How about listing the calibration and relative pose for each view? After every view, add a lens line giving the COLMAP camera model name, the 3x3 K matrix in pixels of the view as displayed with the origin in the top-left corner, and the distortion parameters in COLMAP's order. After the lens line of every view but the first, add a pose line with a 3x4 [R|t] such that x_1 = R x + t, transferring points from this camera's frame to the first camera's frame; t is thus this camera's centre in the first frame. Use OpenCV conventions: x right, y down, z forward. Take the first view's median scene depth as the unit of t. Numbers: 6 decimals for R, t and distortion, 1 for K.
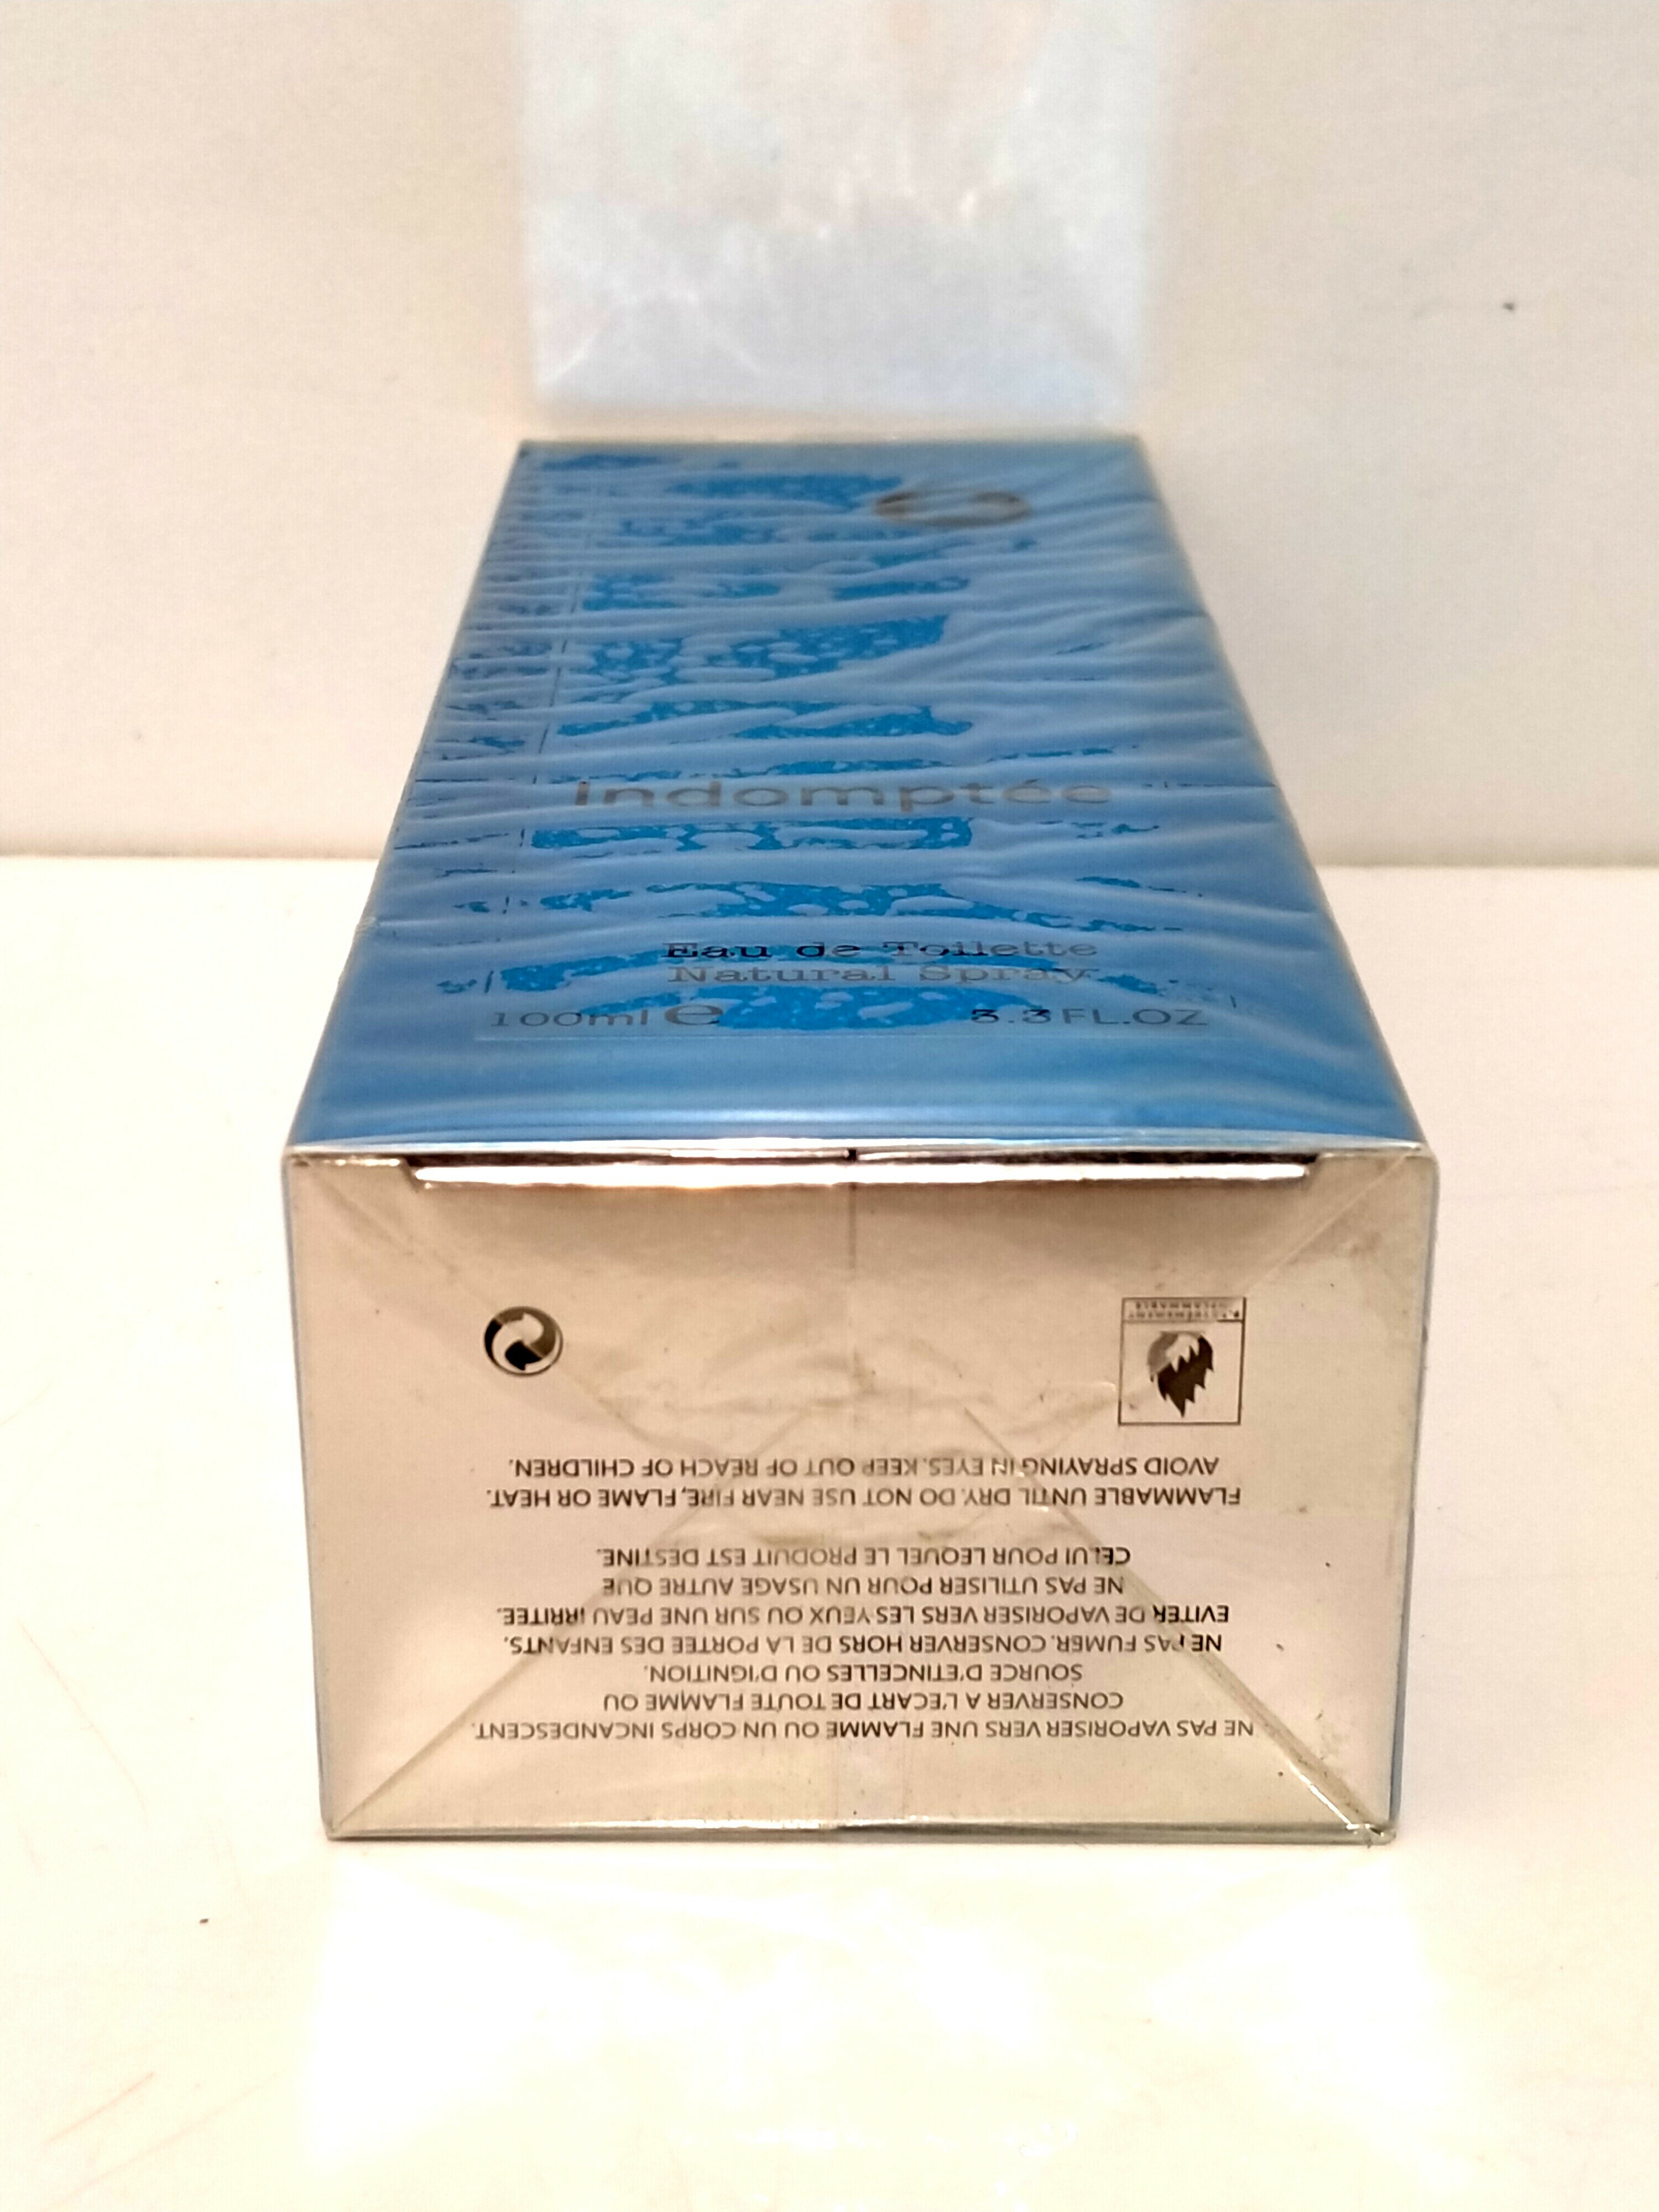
lens RADIAL K [[3426.5, 0, 829.5], [0, 3426.5, 1106.0], [0, 0, 1]] dist [0.038275, 0.039095]
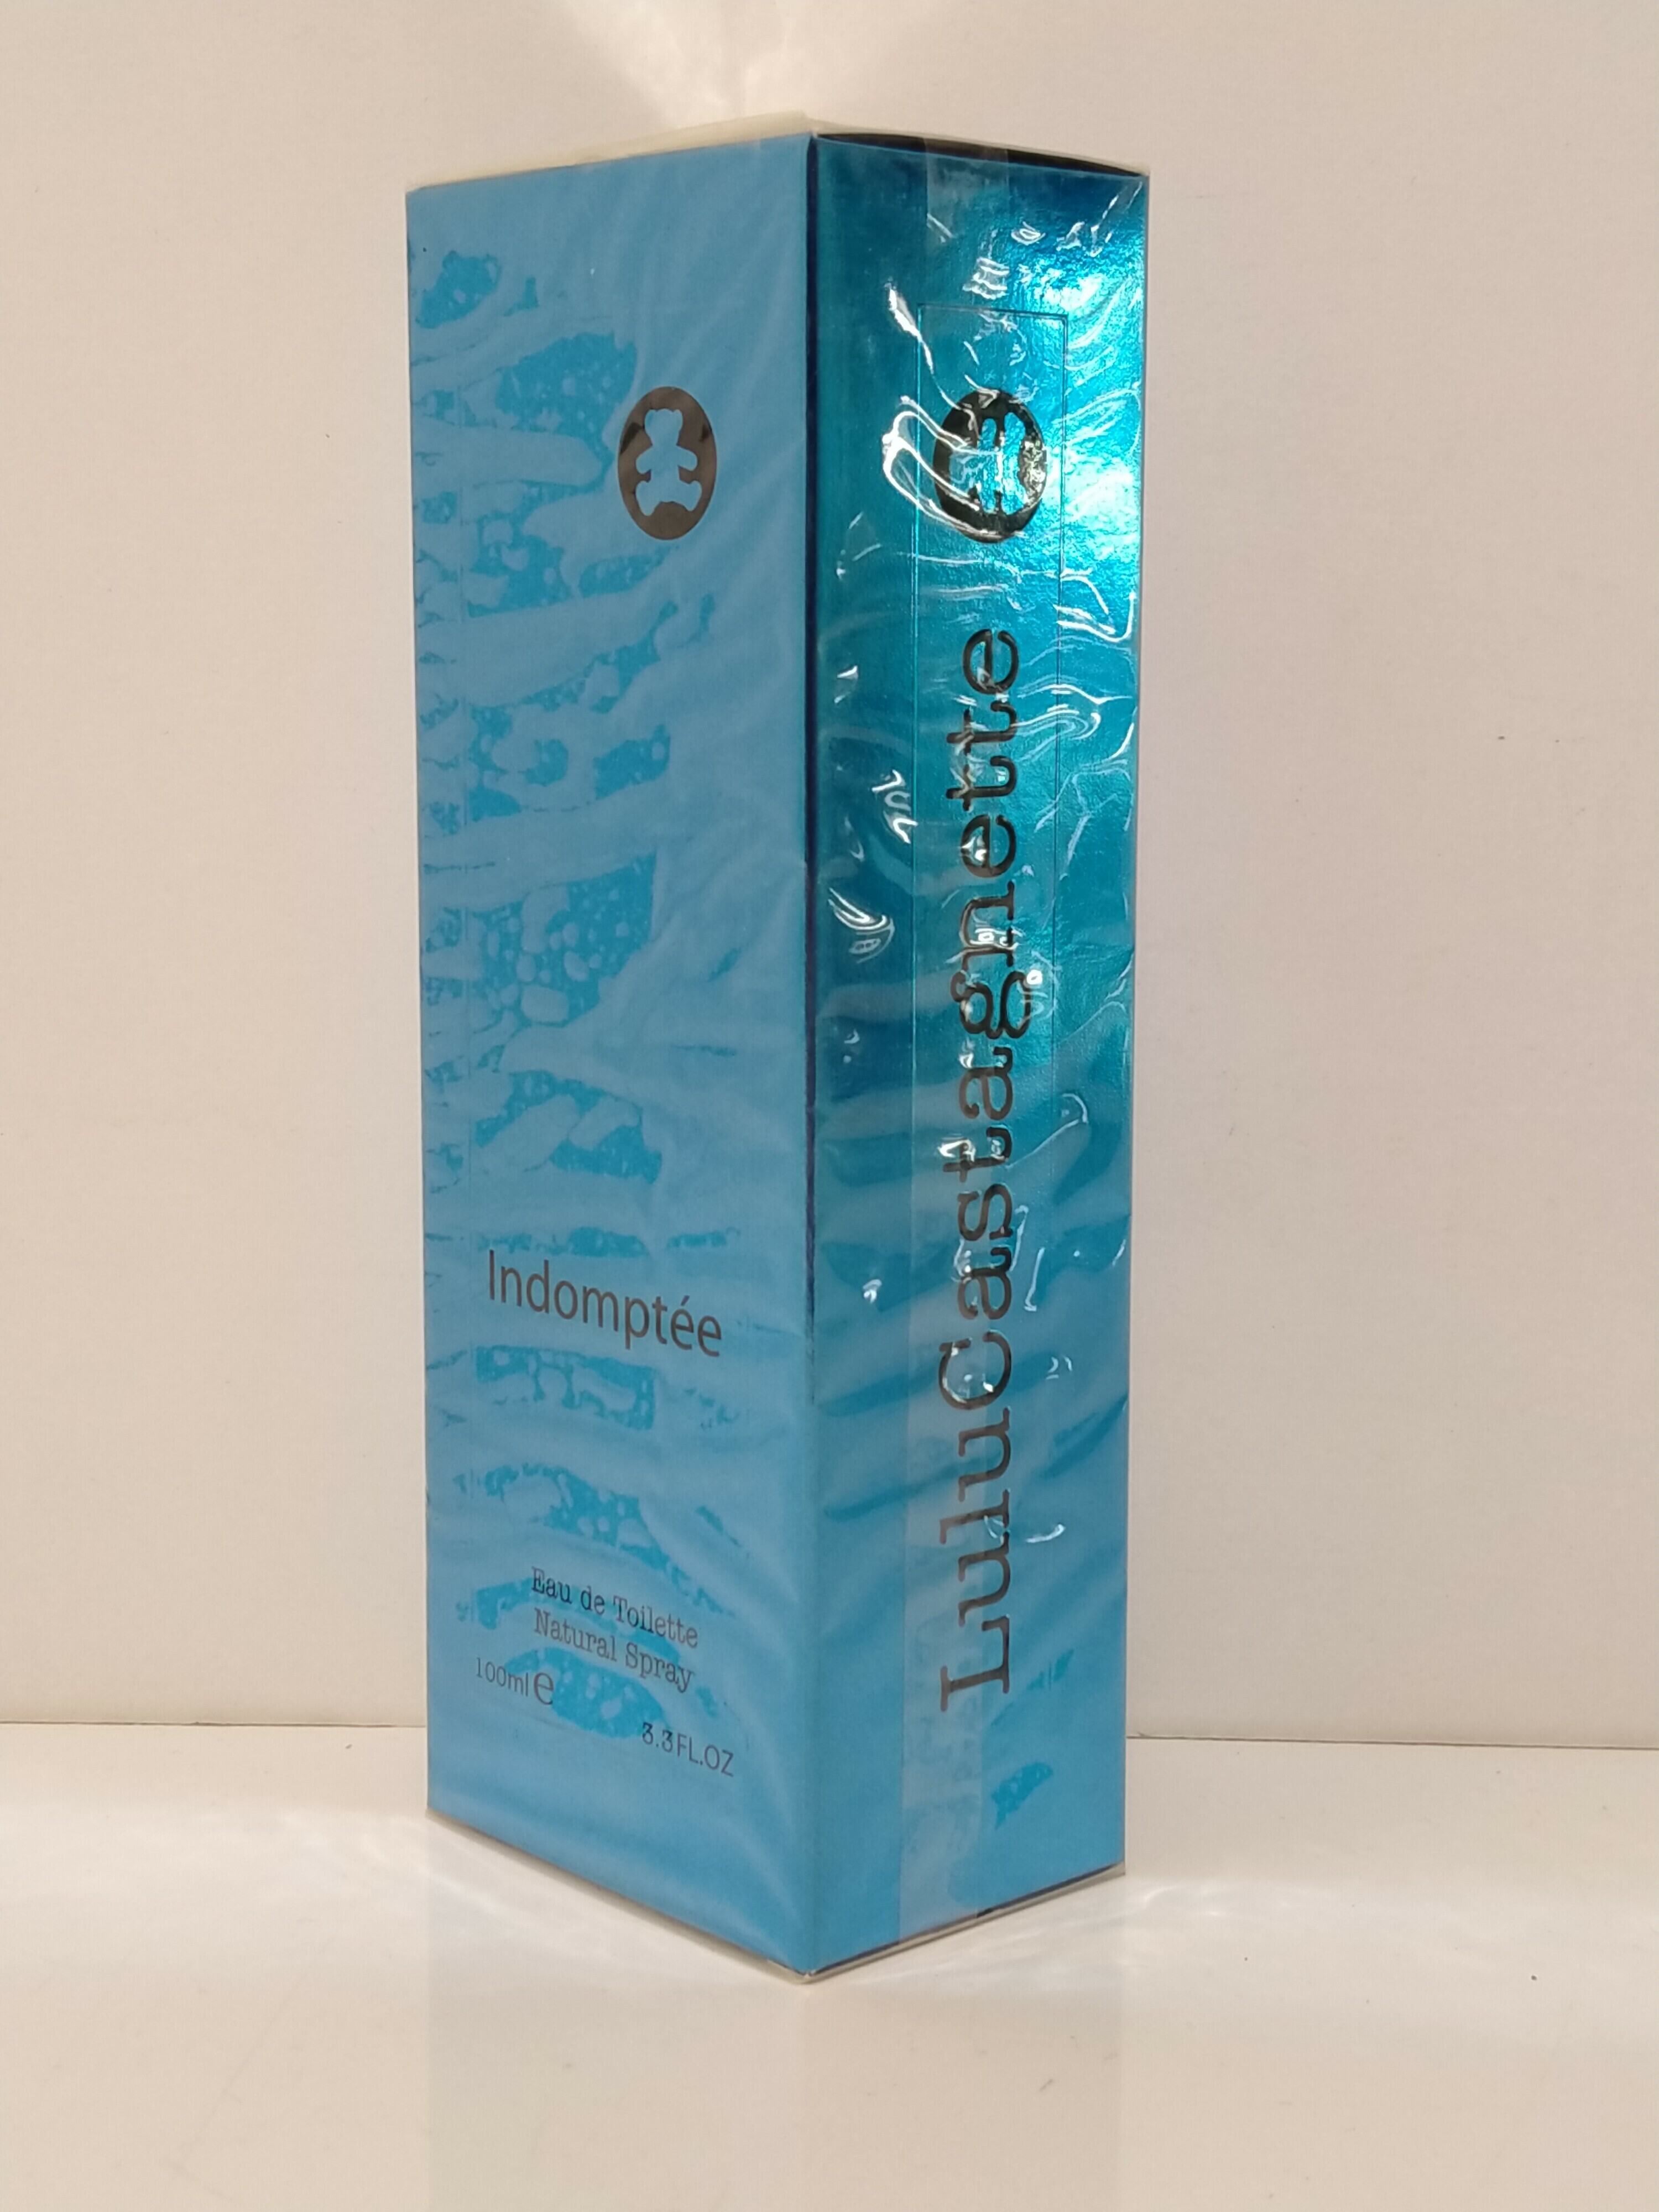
lens RADIAL K [[3426.5, 0, 829.5], [0, 3426.5, 1106.0], [0, 0, 1]] dist [0.038275, 0.039095]
pose [[0.666195, 0.122319, -0.735678, 1.022957], [0.678098, 0.311263, 0.665806, -0.926655], [0.310430, -0.942419, 0.124417, 0.862899]]
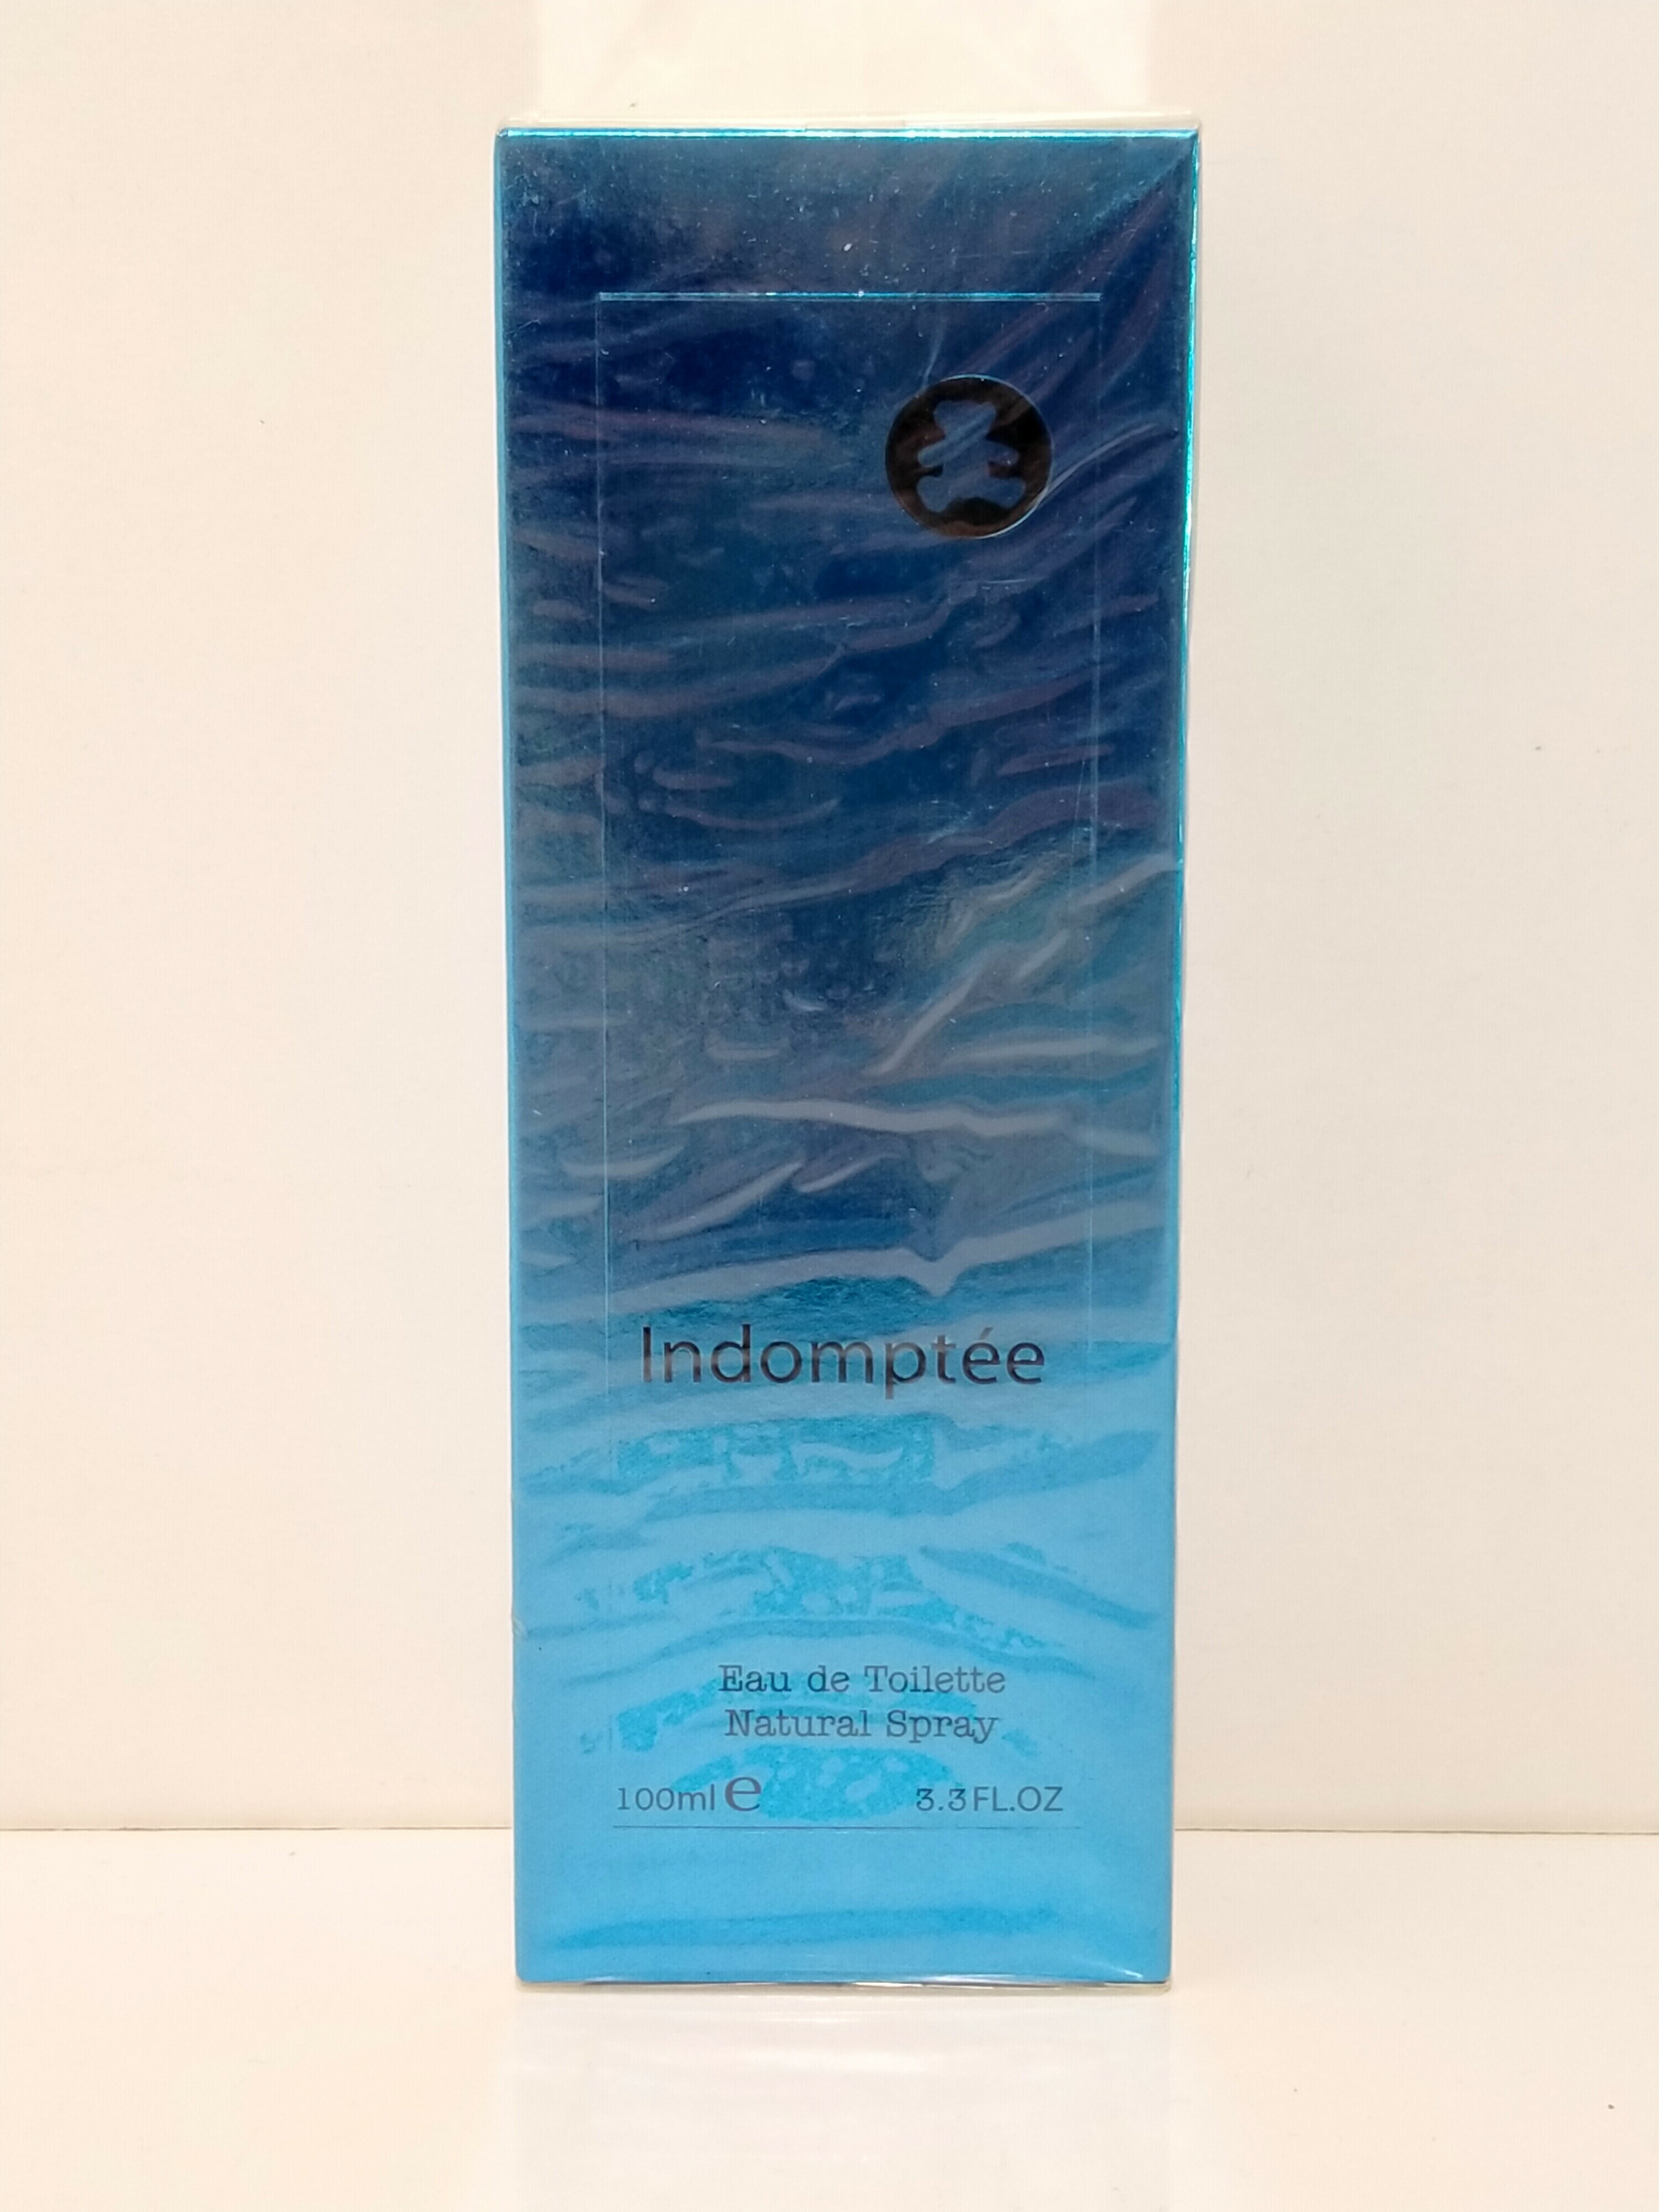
lens RADIAL K [[3426.5, 0, 829.5], [0, 3426.5, 1106.0], [0, 0, 1]] dist [0.038275, 0.039095]
pose [[0.999864, 0.012417, -0.010849, 0.010893], [0.007105, 0.269289, 0.963033, -1.290793], [0.014879, -0.962979, 0.269164, 0.684415]]
